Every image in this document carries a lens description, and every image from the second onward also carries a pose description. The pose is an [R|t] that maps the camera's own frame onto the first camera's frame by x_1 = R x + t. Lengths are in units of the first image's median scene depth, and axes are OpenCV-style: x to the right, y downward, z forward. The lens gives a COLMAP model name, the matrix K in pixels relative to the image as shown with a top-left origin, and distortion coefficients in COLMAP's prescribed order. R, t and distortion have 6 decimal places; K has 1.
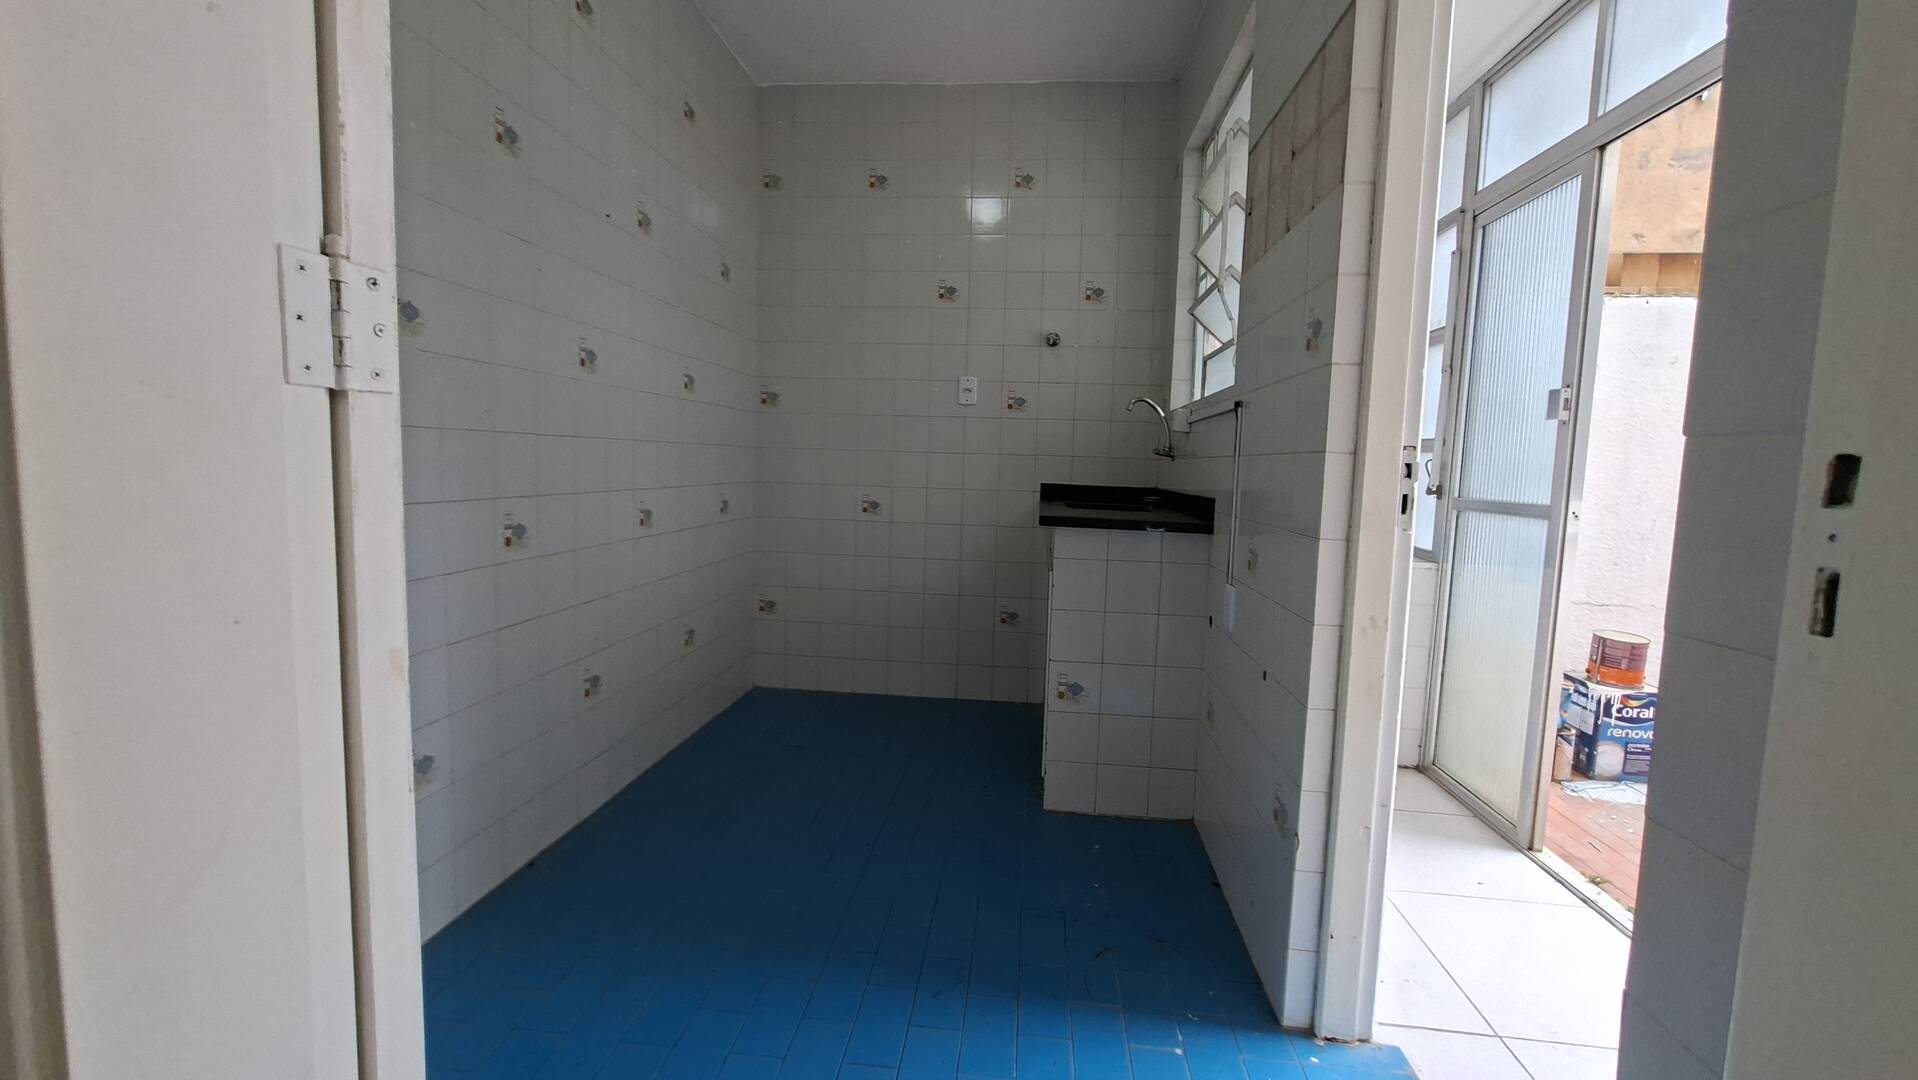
lens RADIAL K [[759.5, 0, 968.0], [0, 759.5, 526.4], [0, 0, 1]] dist [-0.010581, 0.003207]
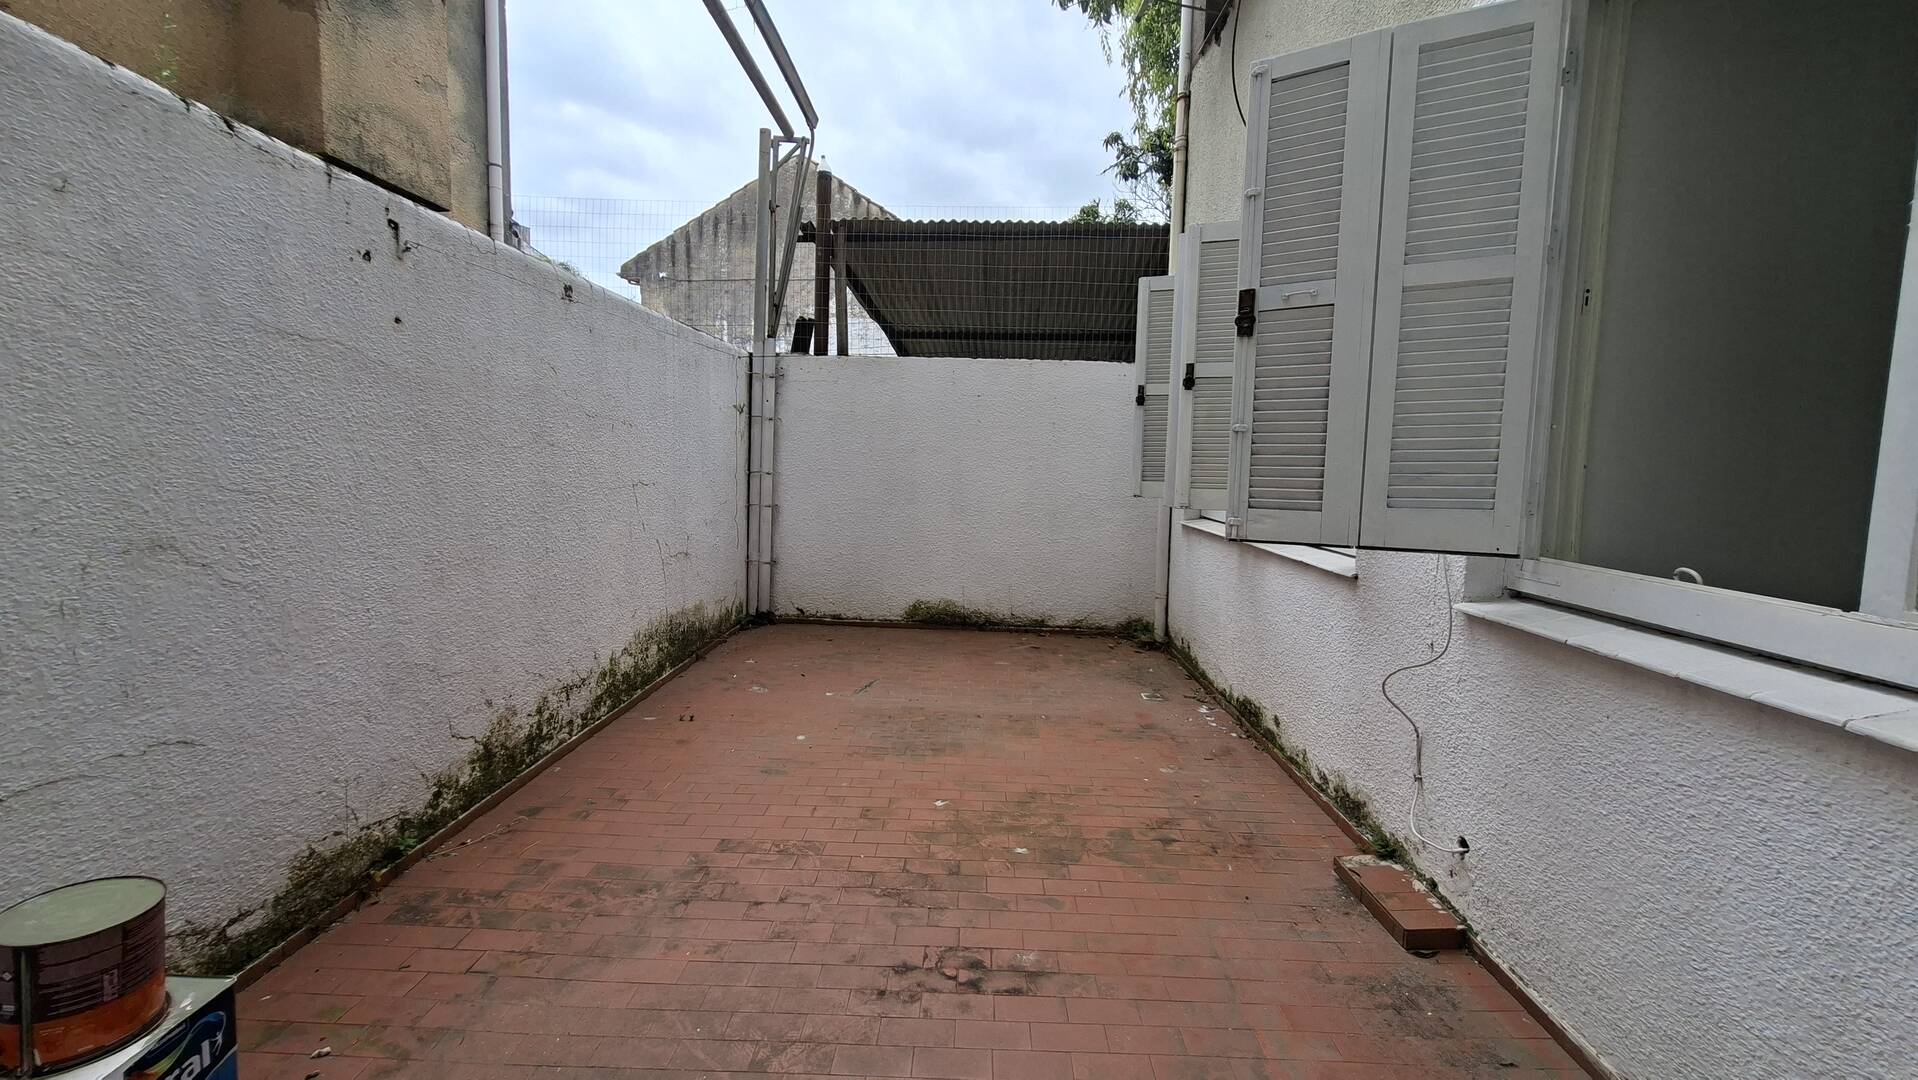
lens RADIAL K [[759.5, 0, 968.8], [0, 759.5, 530.8], [0, 0, 1]] dist [-0.010581, 0.003207]
pose [[-0.095675, -0.122786, 0.987811, 0.589239], [0.054035, 0.990259, 0.128324, -0.073253], [-0.993945, 0.065654, -0.088109, 0.716923]]
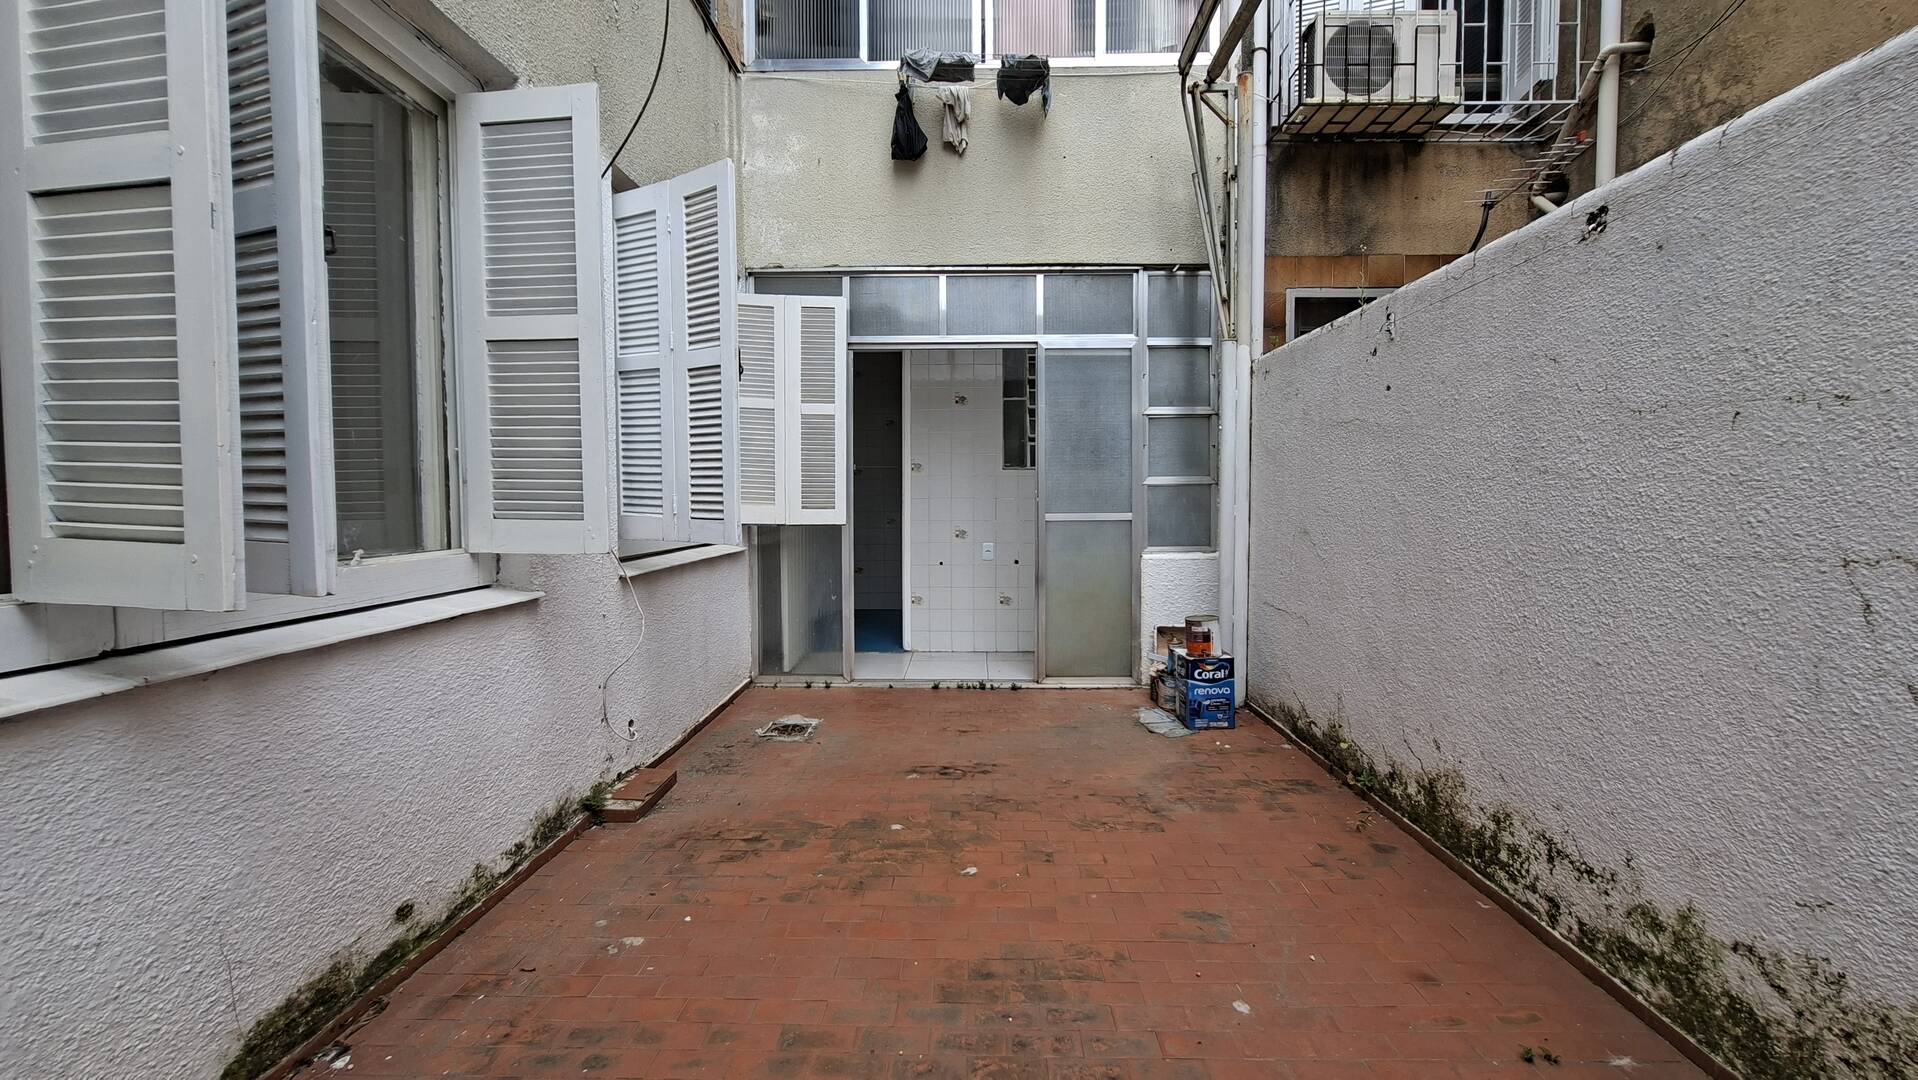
lens RADIAL K [[759.5, 0, 964.5], [0, 759.5, 526.4], [0, 0, 1]] dist [-0.010581, 0.003207]
pose [[0.082270, 0.010708, -0.996553, 2.620384], [-0.077094, 0.997014, 0.004349, 0.014097], [0.993624, 0.076470, 0.082850, 0.563132]]
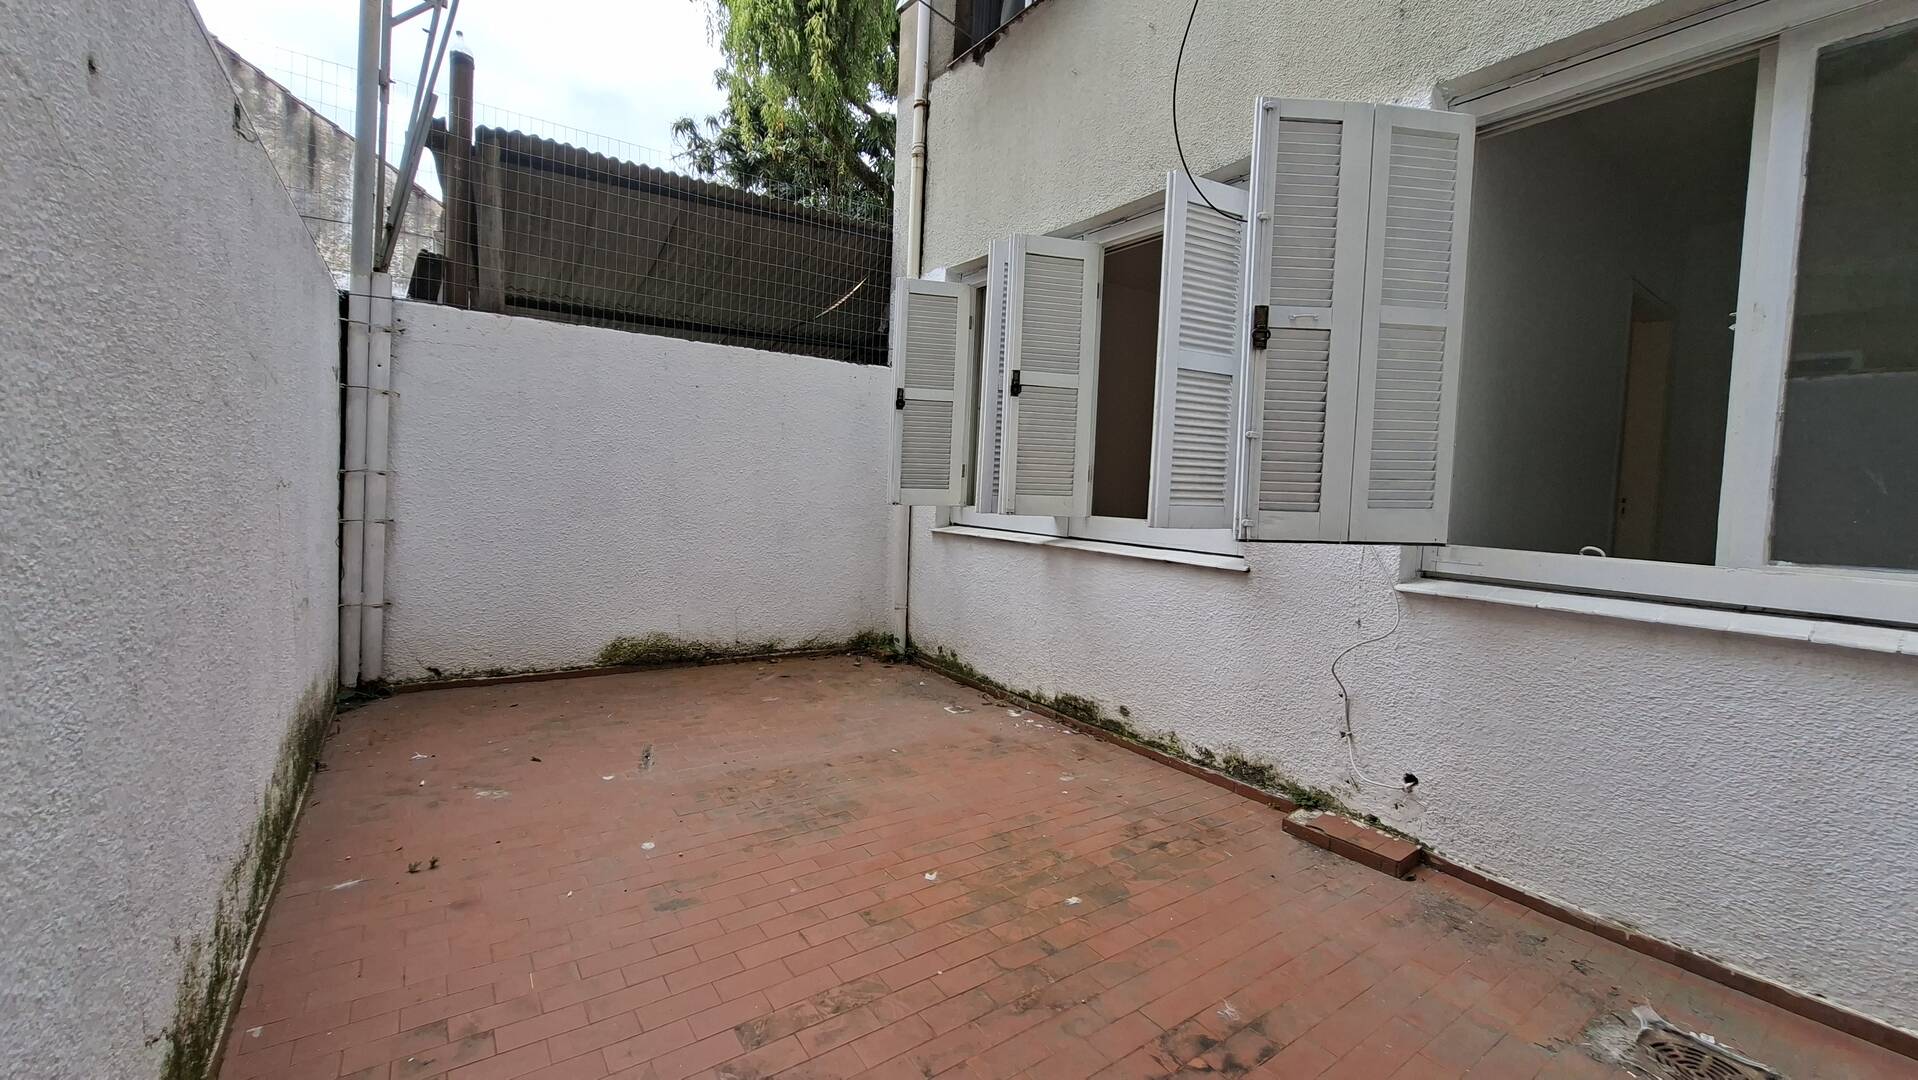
lens RADIAL K [[759.5, 0, 961.6], [0, 759.5, 526.3], [0, 0, 1]] dist [-0.010581, 0.003207]
pose [[-0.663249, -0.093330, 0.742557, 0.983932], [0.001735, 0.991999, 0.126232, -0.067835], [-0.748397, 0.085012, -0.657780, 1.221256]]
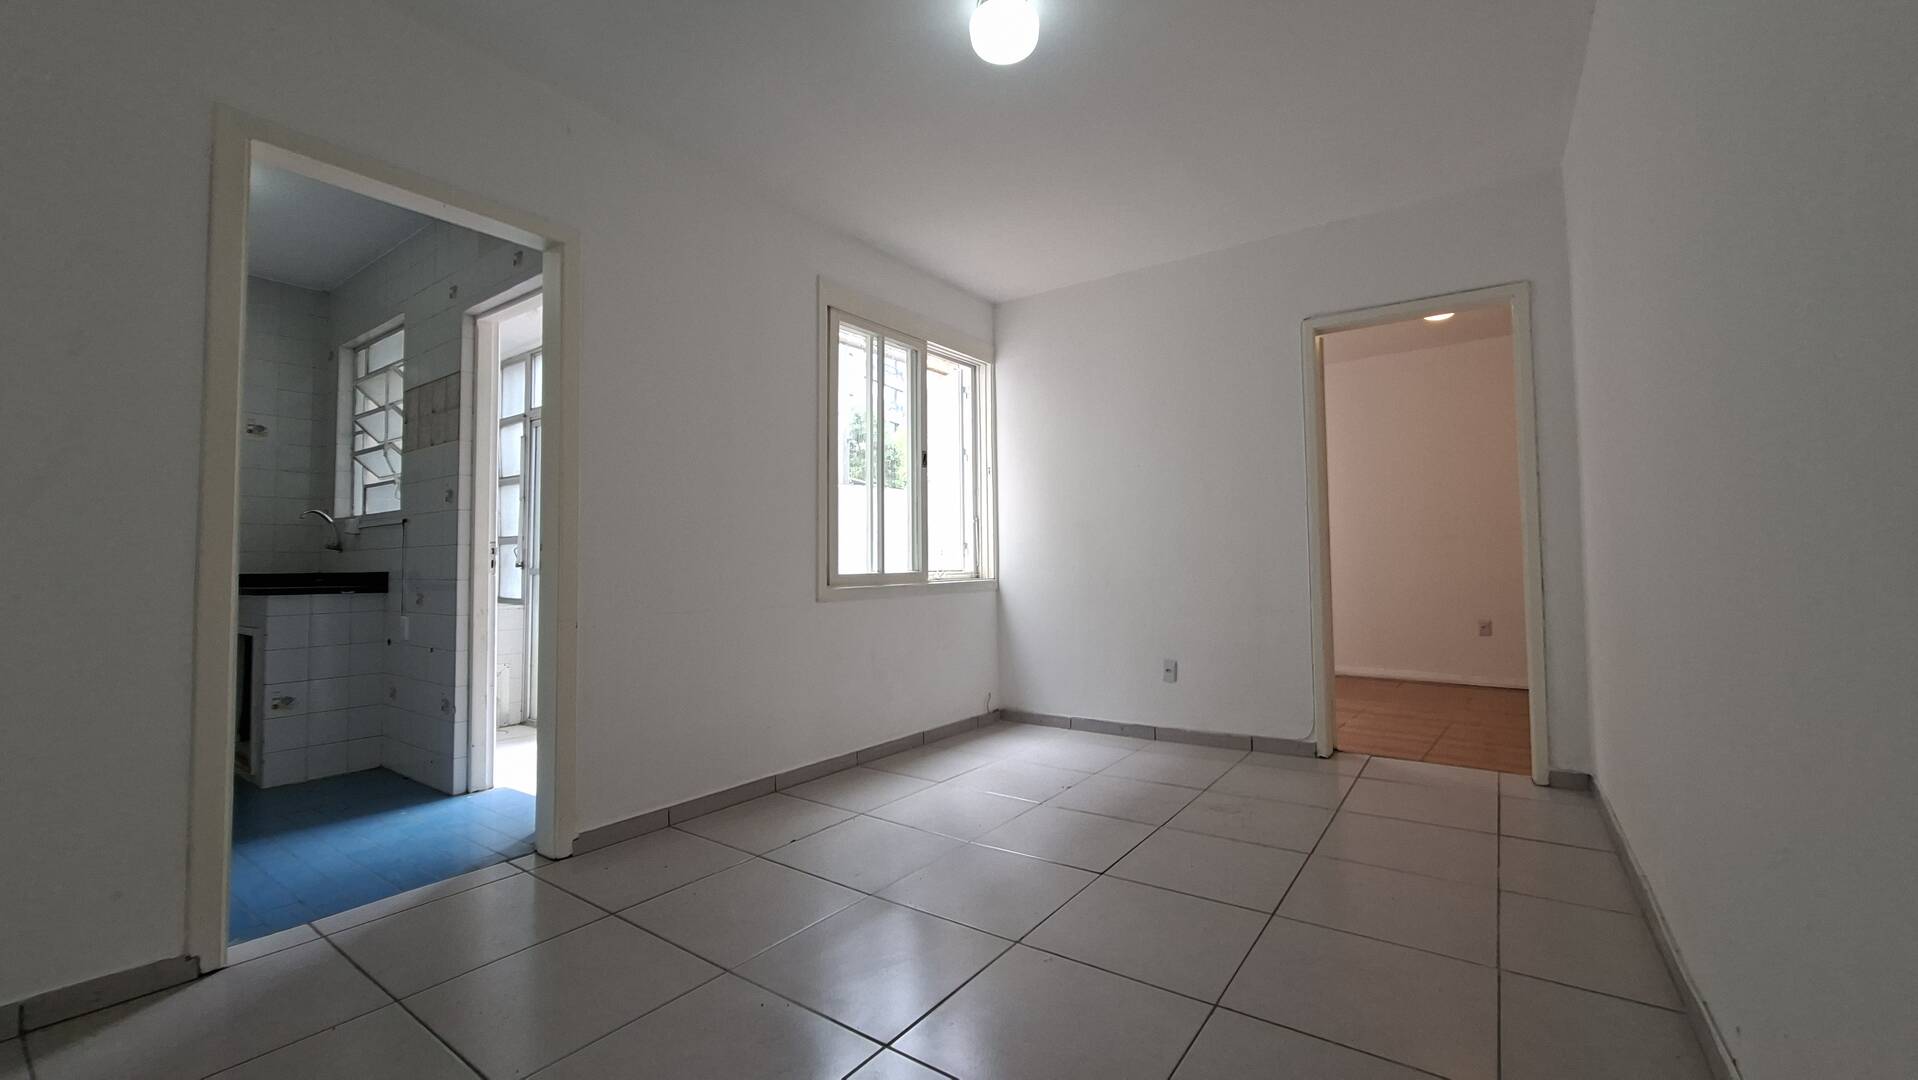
lens RADIAL K [[759.5, 0, 964.6], [0, 759.5, 530.4], [0, 0, 1]] dist [-0.010581, 0.003207]
pose [[0.500848, -0.000604, 0.865535, -0.484427], [0.100159, 0.993322, -0.057264, 0.094506], [-0.859720, 0.115372, 0.497564, -0.958149]]
